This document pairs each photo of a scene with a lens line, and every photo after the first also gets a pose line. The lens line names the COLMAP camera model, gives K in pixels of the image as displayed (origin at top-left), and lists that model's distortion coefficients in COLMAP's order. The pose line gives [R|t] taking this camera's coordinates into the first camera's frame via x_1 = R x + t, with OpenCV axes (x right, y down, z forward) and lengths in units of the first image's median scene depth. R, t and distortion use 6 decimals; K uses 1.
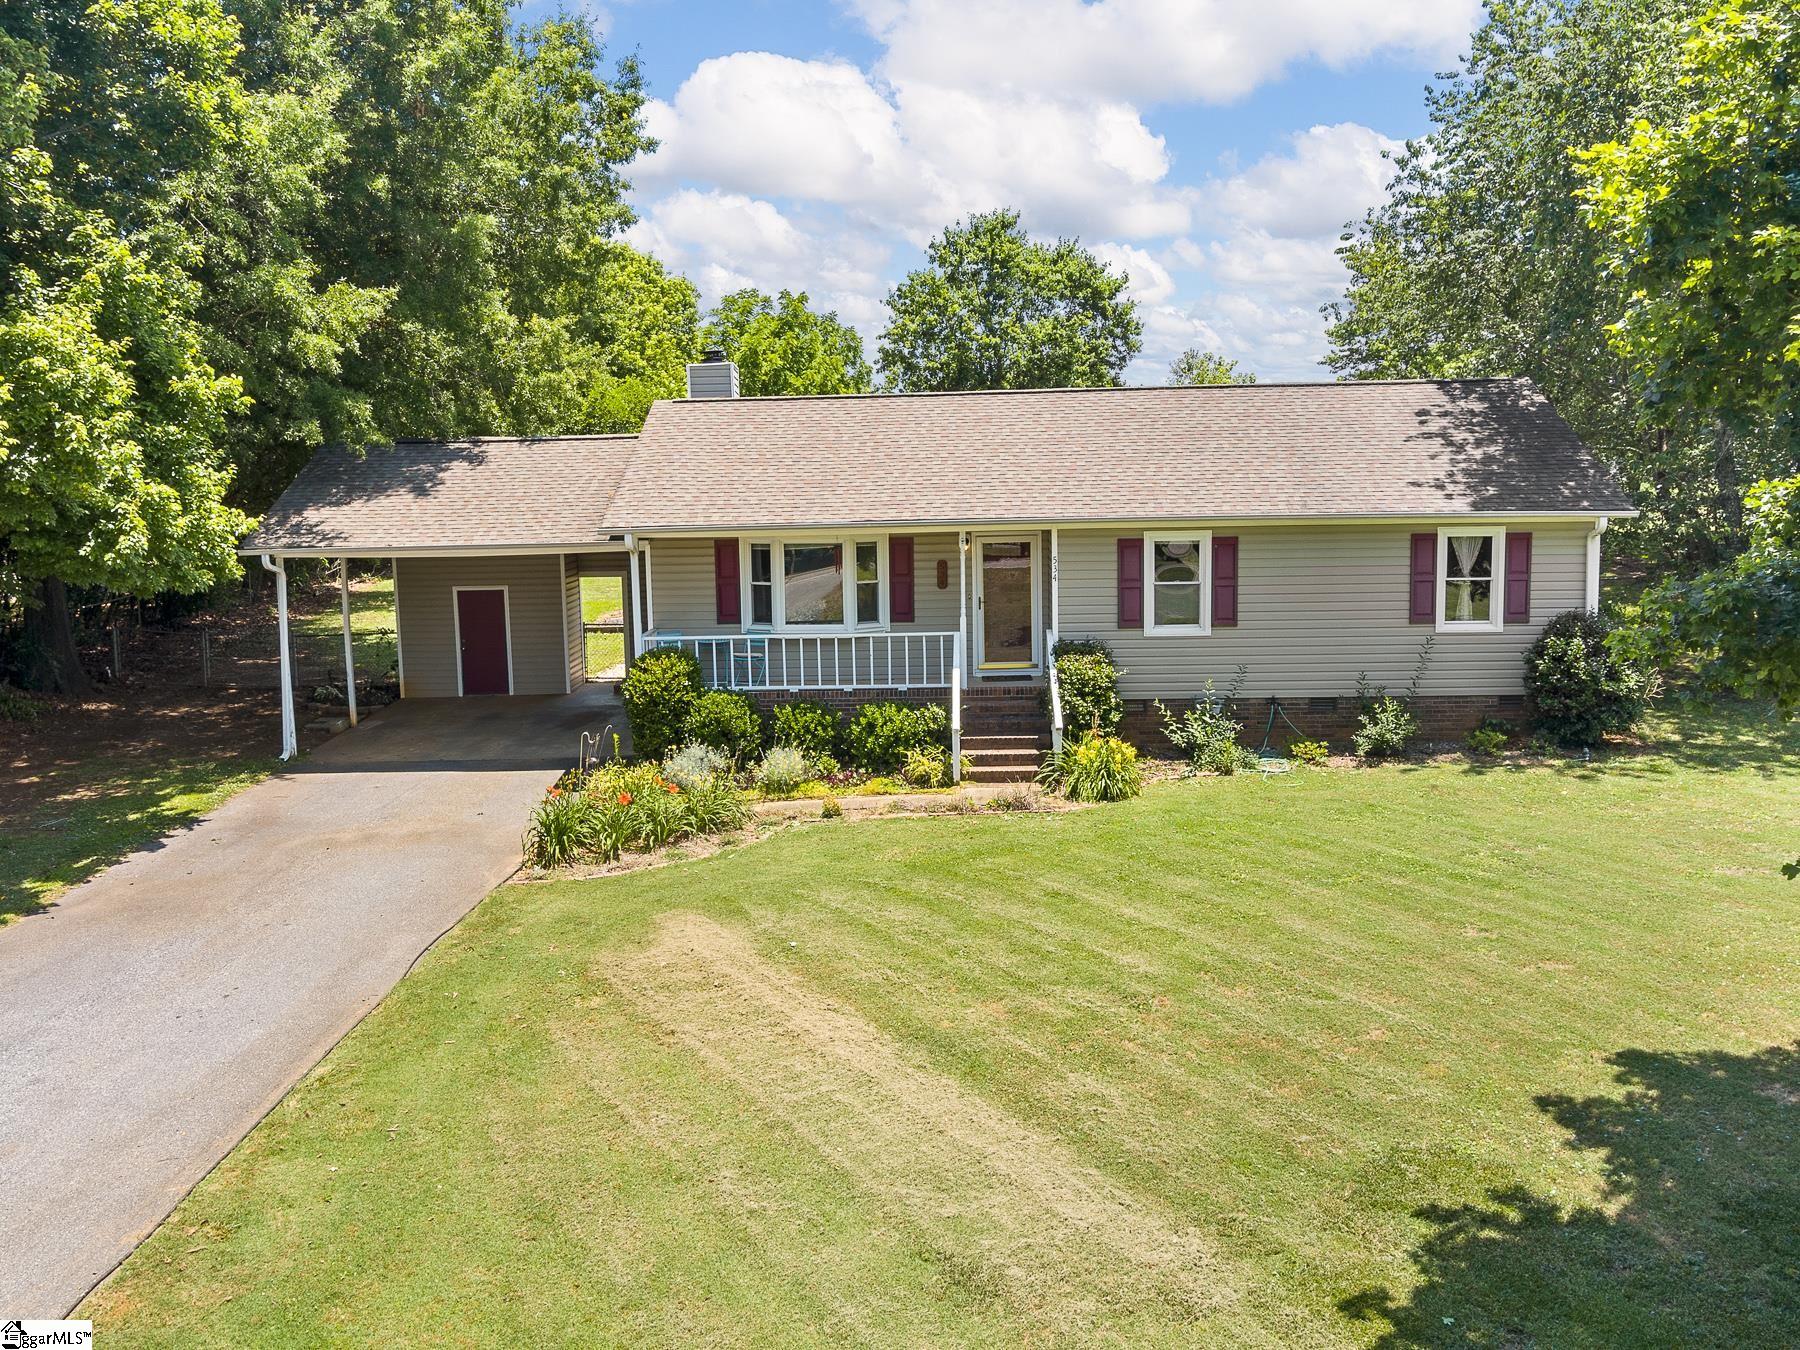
lens RADIAL K [[951.6, 0, 918.3], [0, 951.6, 619.6], [0, 0, 1]] dist [-0.020750, 0.000606]
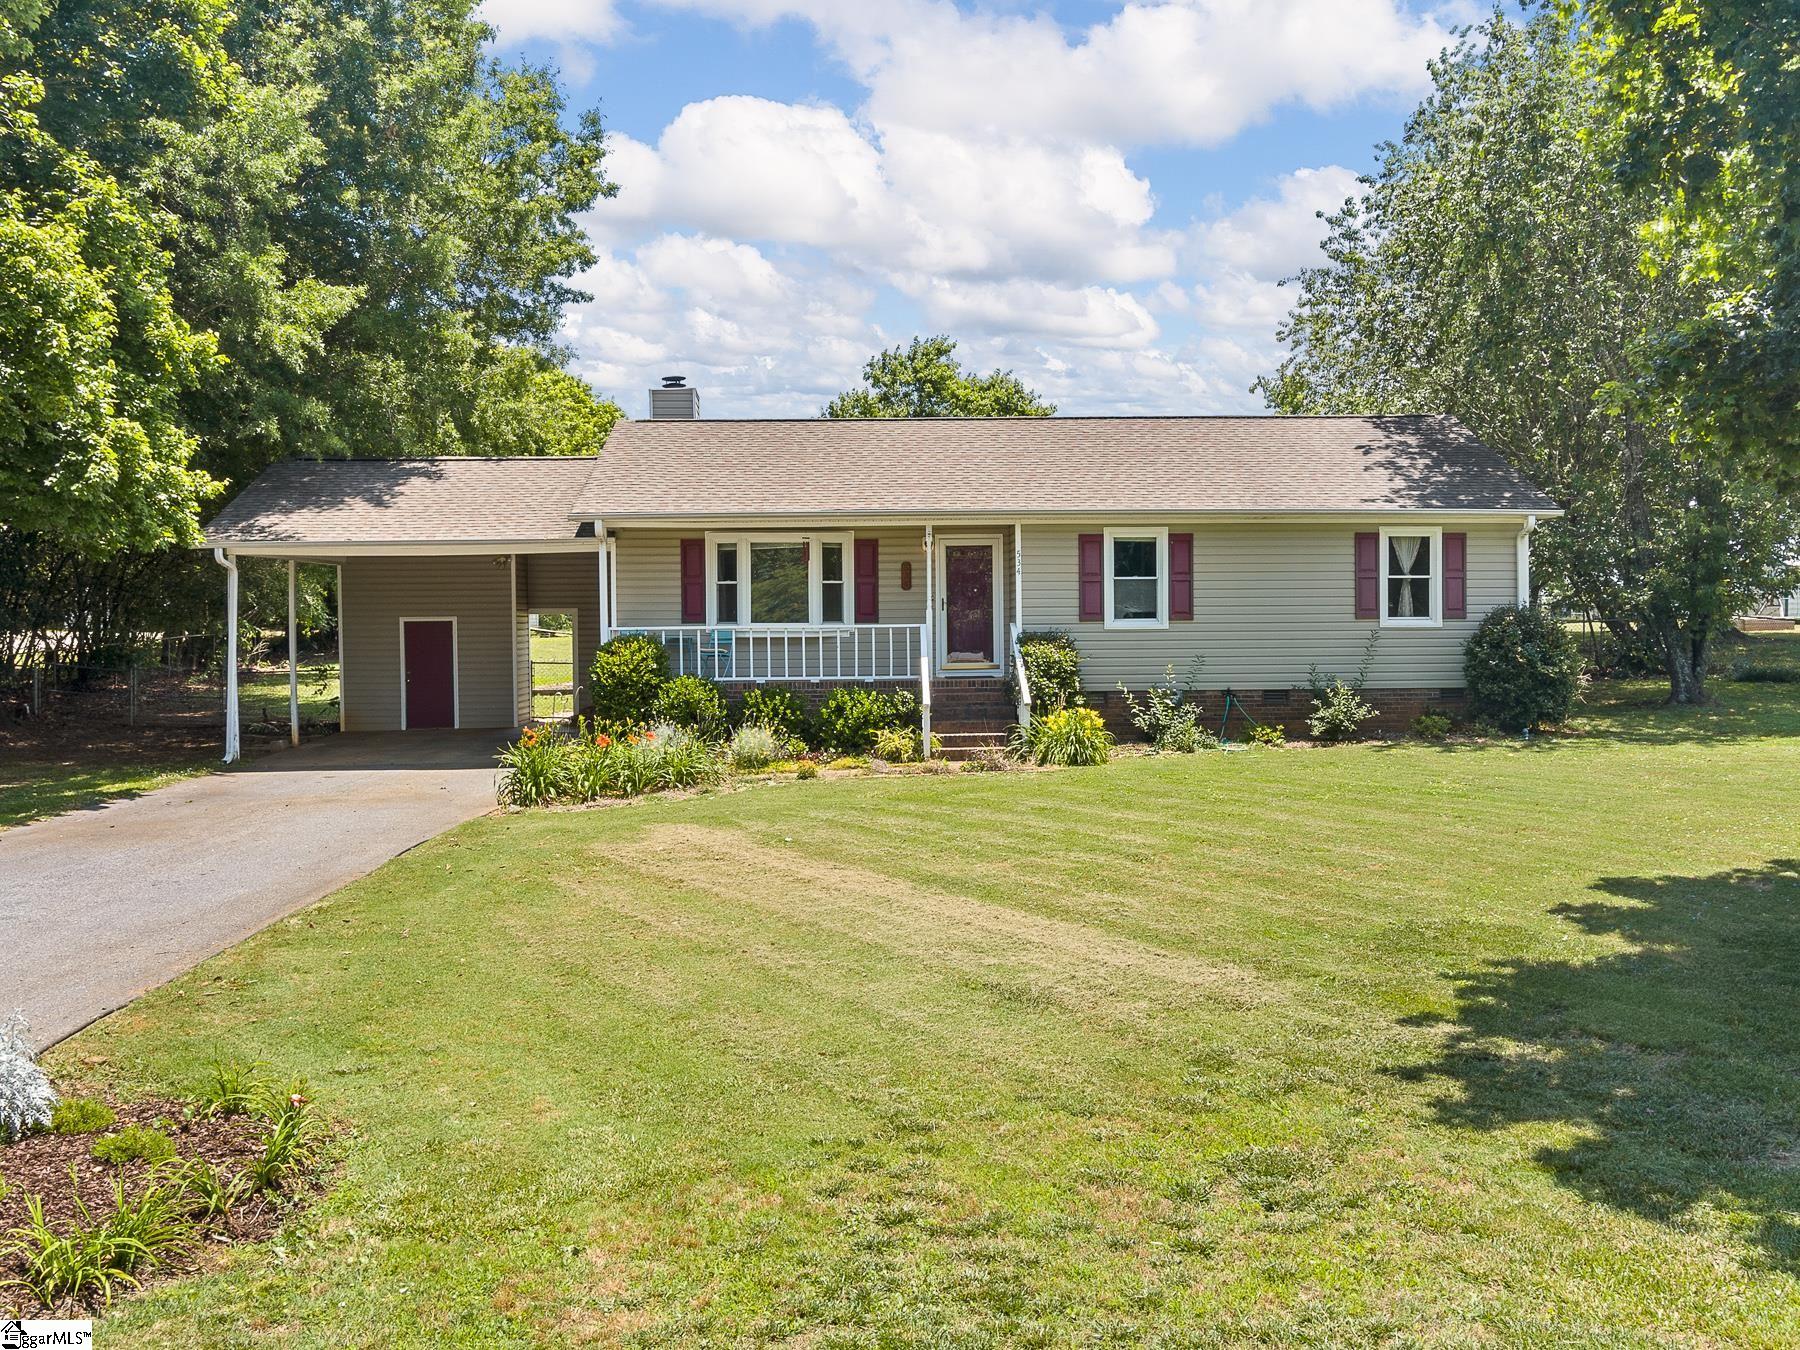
lens RADIAL K [[947.1, 0, 900.0], [0, 947.1, 675.0], [0, 0, 1]] dist [-0.020097, 0.000473]
pose [[0.998392, 0.006119, 0.056362, -0.041541], [-0.002619, 0.998075, -0.061956, 0.133109], [-0.056632, 0.061708, 0.996486, -0.004655]]
